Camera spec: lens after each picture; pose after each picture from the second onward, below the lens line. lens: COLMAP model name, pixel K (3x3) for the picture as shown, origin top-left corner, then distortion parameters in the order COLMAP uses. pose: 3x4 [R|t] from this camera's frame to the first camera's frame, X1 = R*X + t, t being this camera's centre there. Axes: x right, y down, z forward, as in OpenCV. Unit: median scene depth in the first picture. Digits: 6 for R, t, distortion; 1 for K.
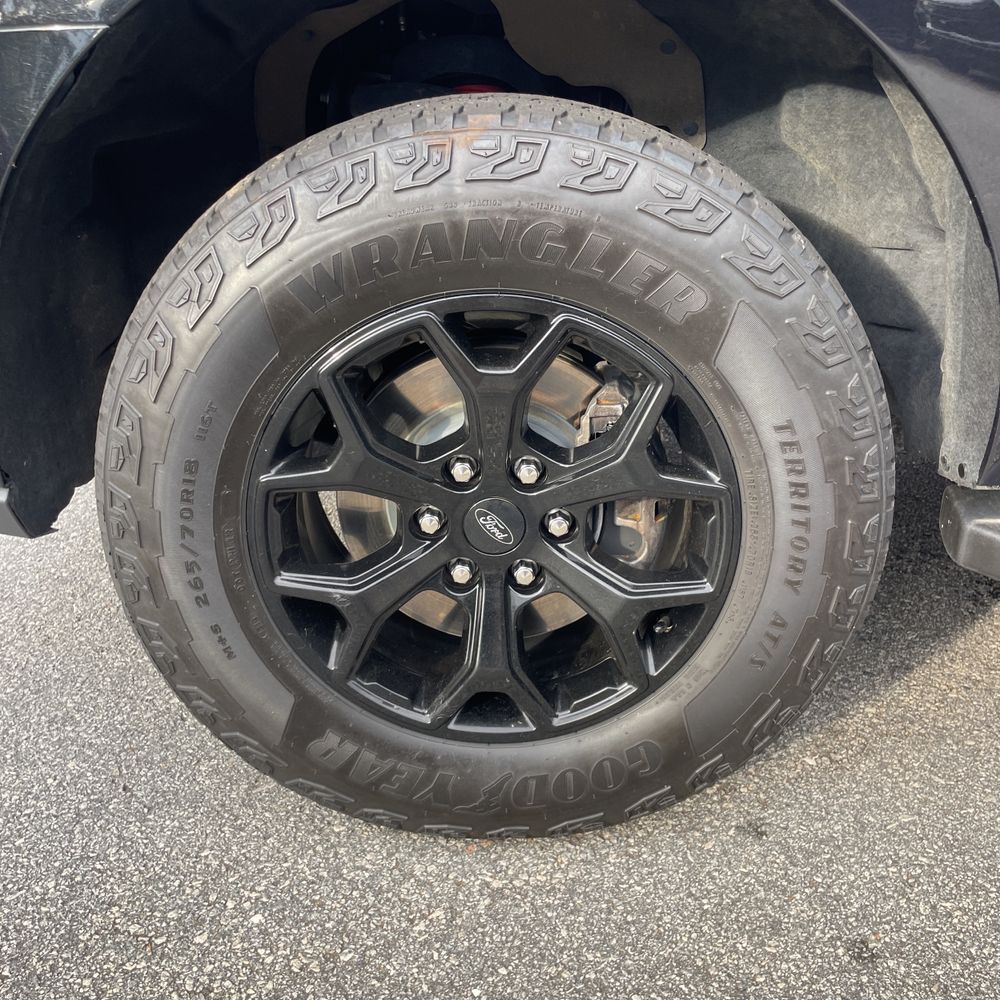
lens RADIAL K [[1031.3, 0, 494.7], [0, 1031.3, 502.9], [0, 0, 1]] dist [0.029966, 0.000000]
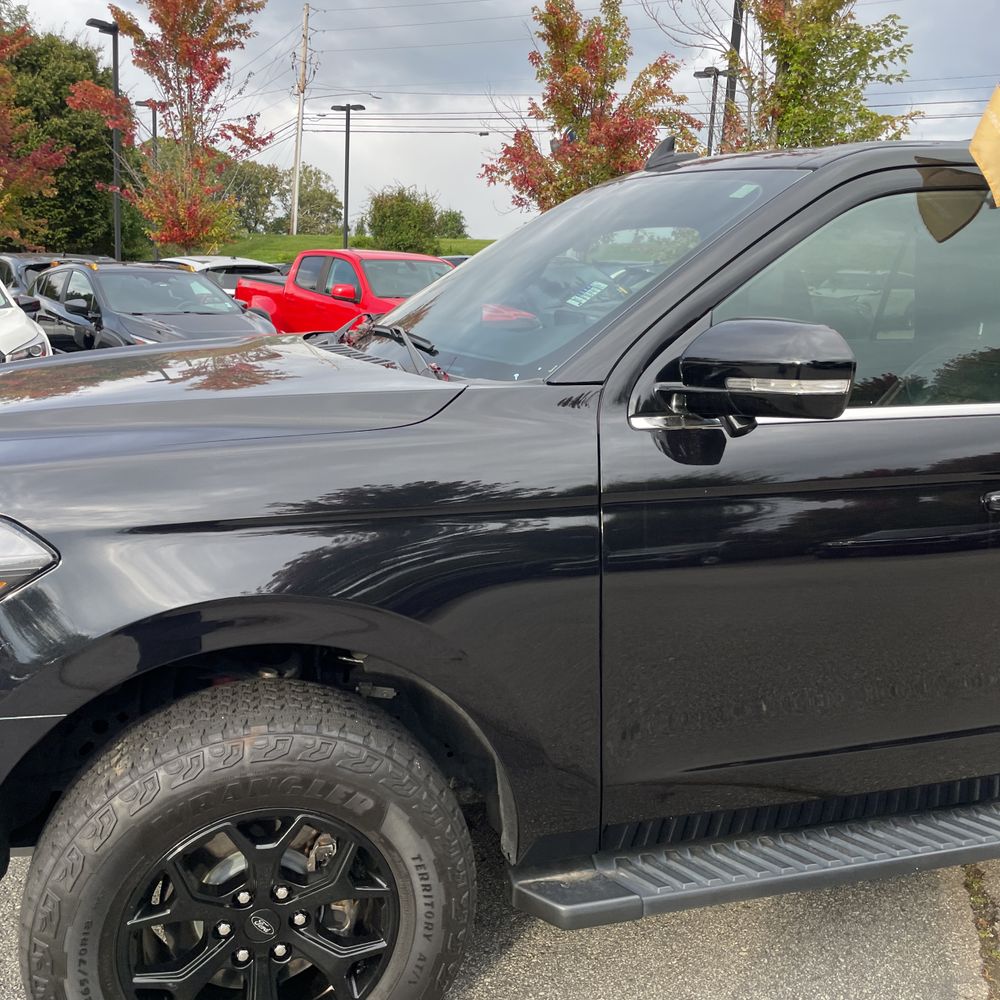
lens RADIAL K [[1031.3, 0, 500.4], [0, 1031.3, 486.3], [0, 0, 1]] dist [0.029966, 0.000000]
pose [[0.952570, -0.020328, 0.303641, -0.146810], [0.075715, 0.982223, -0.171772, -0.404161], [-0.294751, 0.186615, 0.937175, -0.992114]]
